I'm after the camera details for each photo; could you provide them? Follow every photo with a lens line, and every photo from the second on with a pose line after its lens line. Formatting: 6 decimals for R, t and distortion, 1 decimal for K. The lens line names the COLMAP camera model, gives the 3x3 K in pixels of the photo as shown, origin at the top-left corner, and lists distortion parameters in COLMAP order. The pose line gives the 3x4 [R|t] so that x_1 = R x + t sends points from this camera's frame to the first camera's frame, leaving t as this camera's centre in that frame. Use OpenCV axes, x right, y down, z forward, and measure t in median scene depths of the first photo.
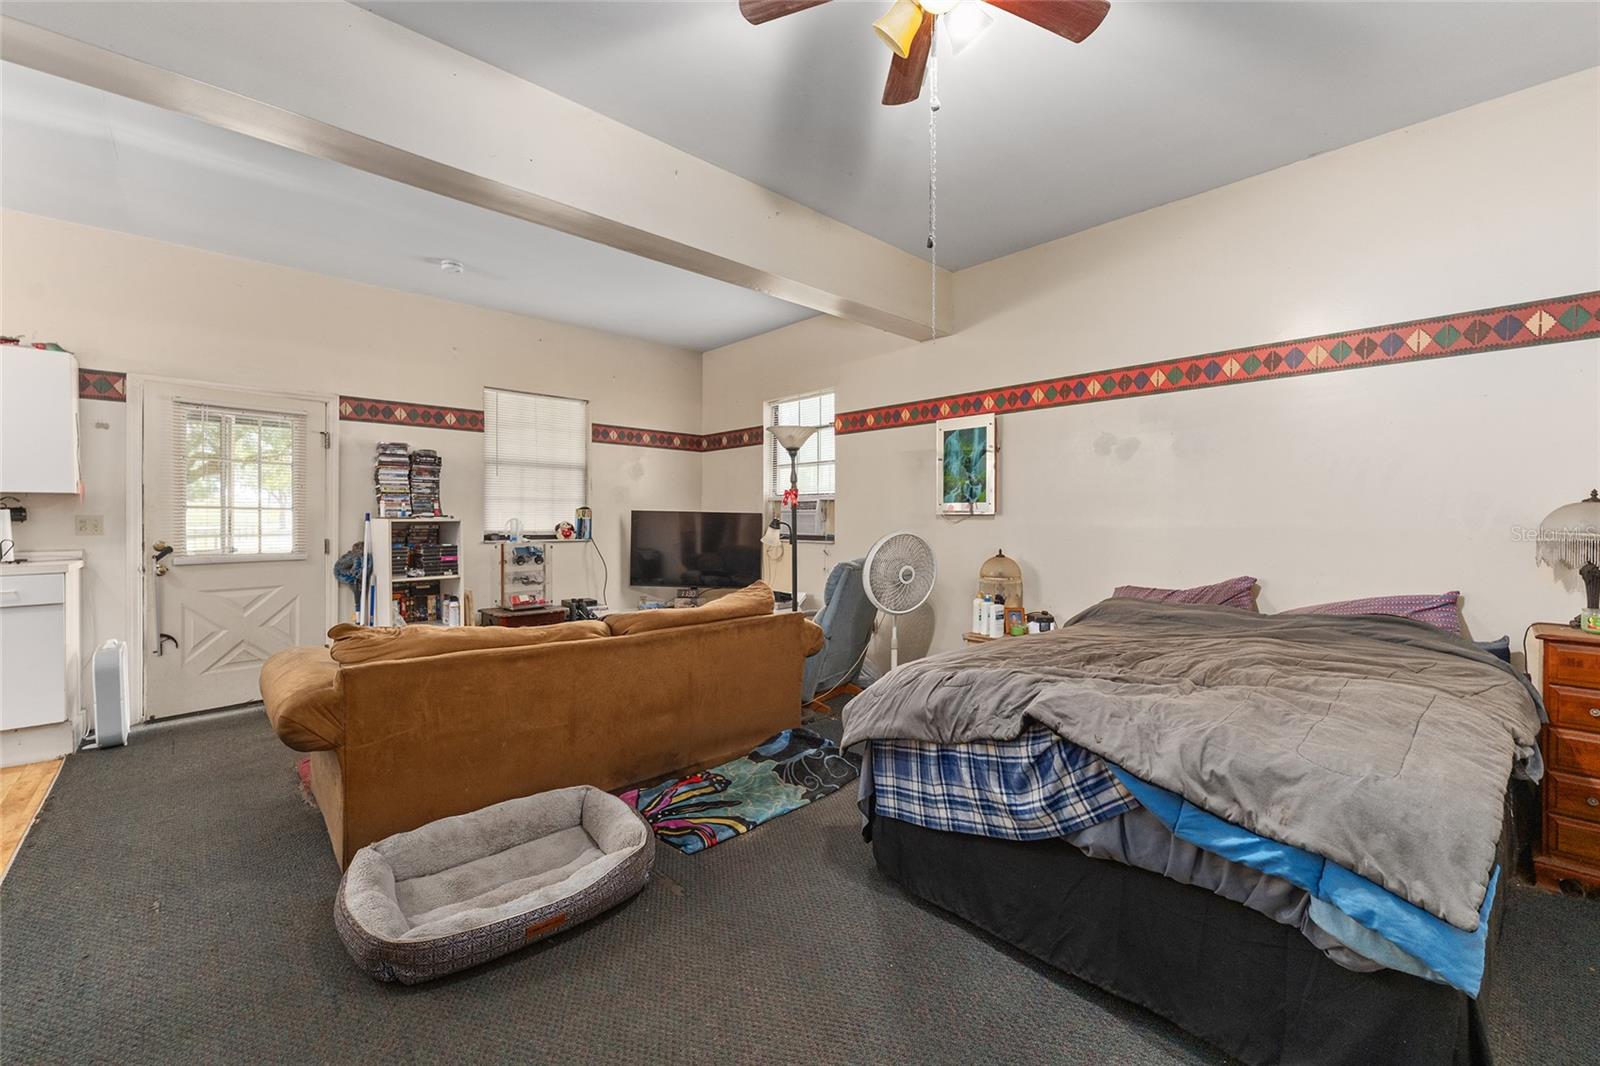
lens RADIAL K [[644.4, 0, 800.0], [0, 644.4, 533.0], [0, 0, 1]] dist [-0.000223, -0.000162]
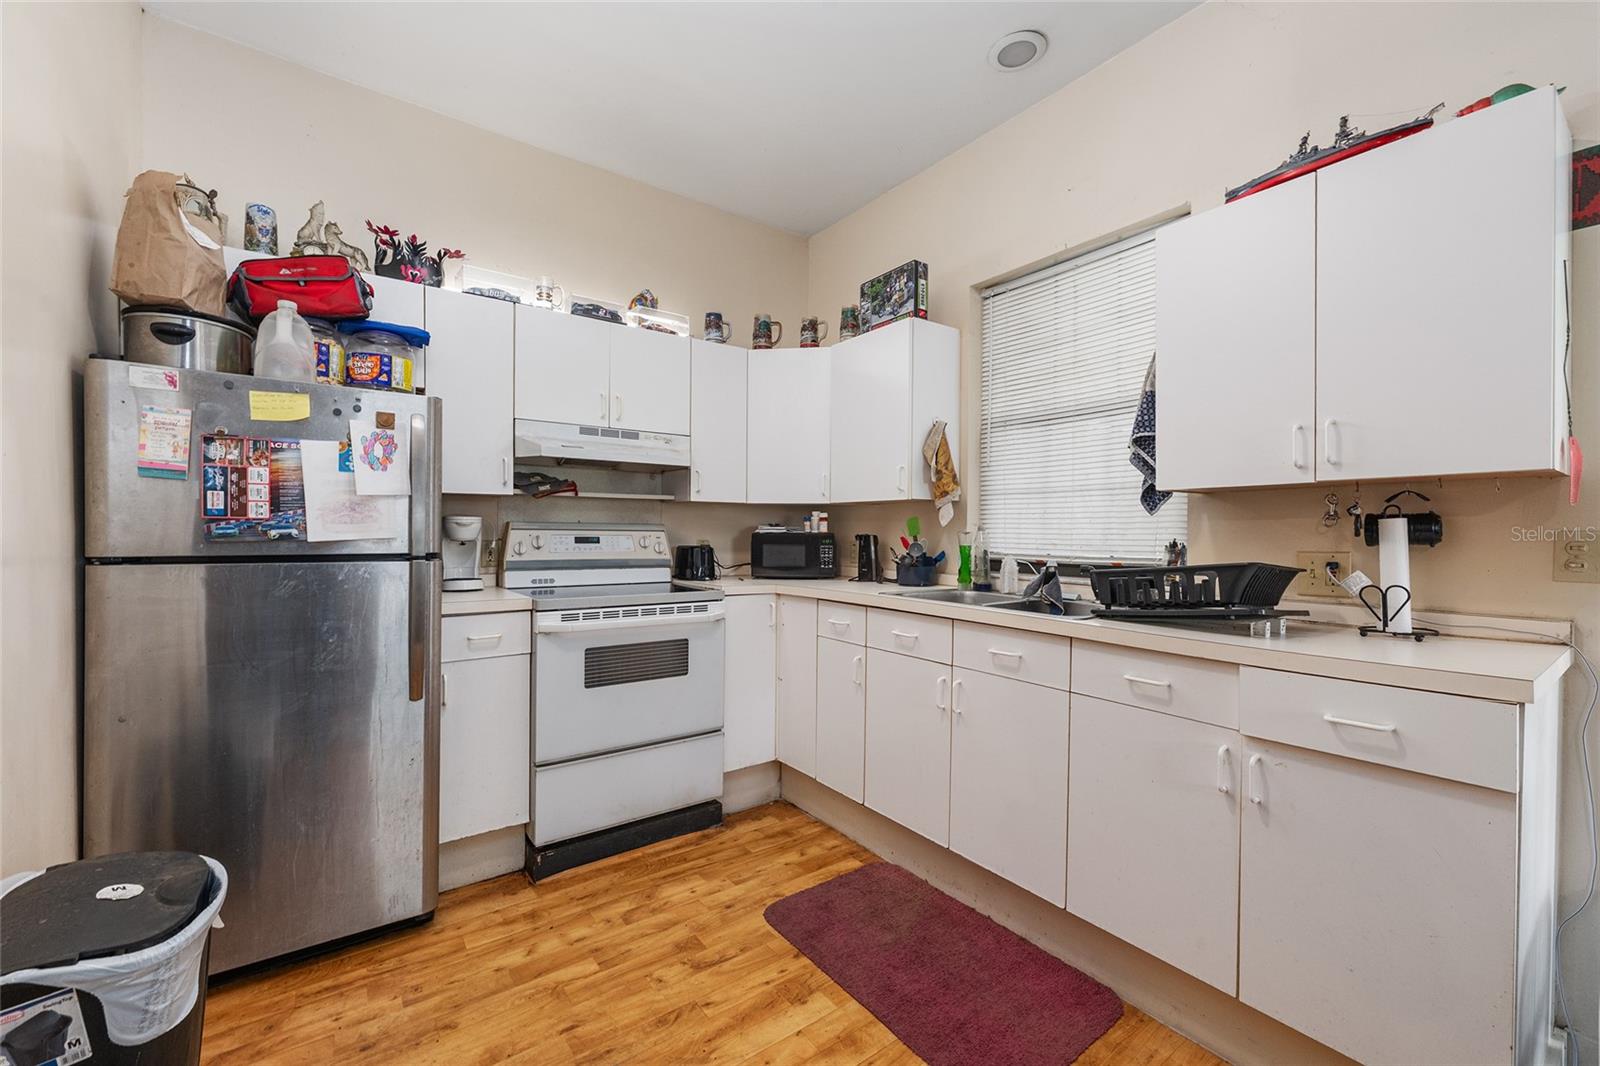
lens RADIAL K [[644.4, 0, 800.0], [0, 644.4, 533.0], [0, 0, 1]] dist [-0.000223, -0.000162]
pose [[-0.122355, -0.003218, -0.992481, -0.671681], [-0.028205, 0.999602, 0.000236, -0.012991], [0.992086, 0.028022, -0.122397, 0.585504]]
